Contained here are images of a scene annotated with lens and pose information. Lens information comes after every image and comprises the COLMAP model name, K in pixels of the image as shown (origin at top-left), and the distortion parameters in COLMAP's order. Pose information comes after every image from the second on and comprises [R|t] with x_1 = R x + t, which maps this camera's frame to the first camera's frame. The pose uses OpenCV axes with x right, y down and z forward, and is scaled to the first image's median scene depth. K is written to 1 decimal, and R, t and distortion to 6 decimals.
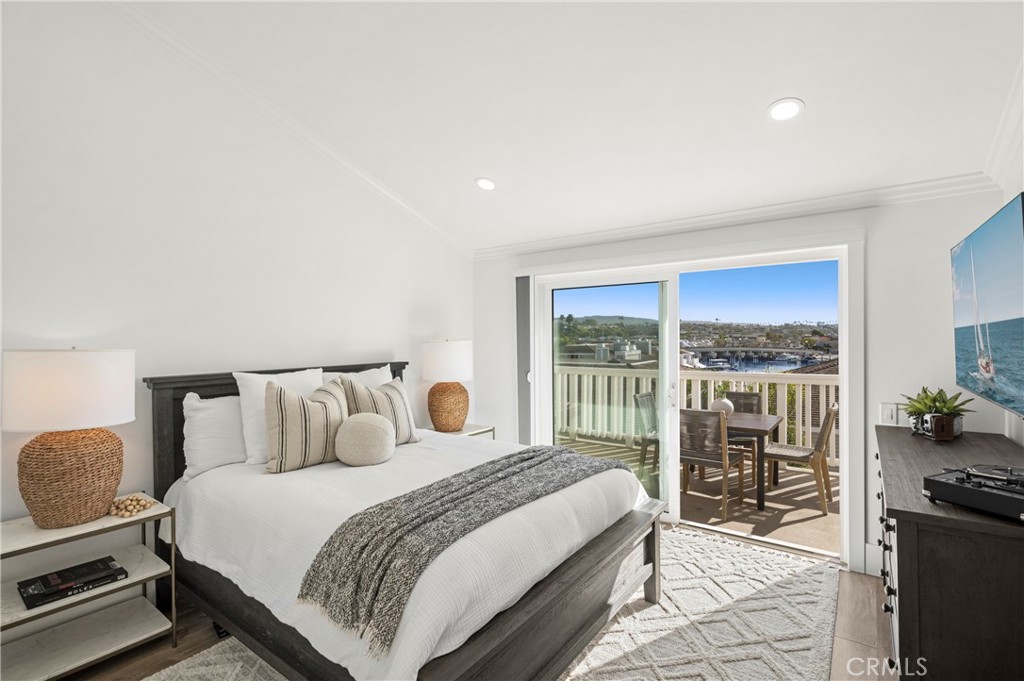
lens RADIAL K [[476.5, 0, 512.0], [0, 476.5, 340.5], [0, 0, 1]] dist [0.002610, 0.000340]
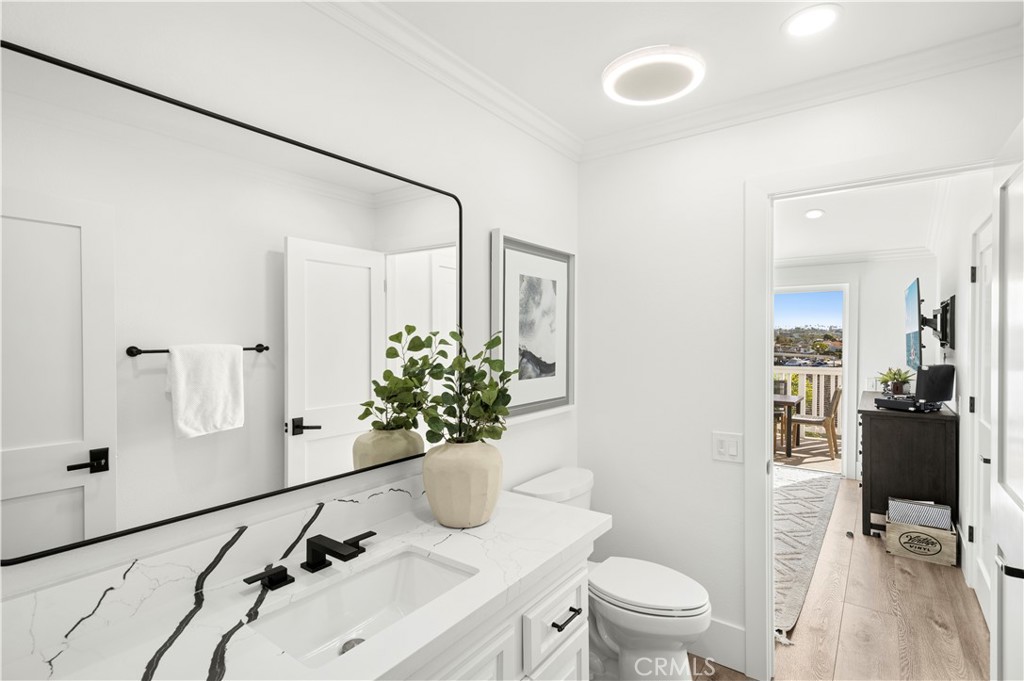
lens RADIAL K [[496.1, 0, 508.7], [0, 496.1, 343.4], [0, 0, 1]] dist [0.004680, 0.000557]
pose [[0.999889, 0.014541, -0.003220, -0.342339], [-0.014523, 0.999880, 0.005382, 0.012356], [0.003298, -0.005334, 0.999980, -0.533550]]
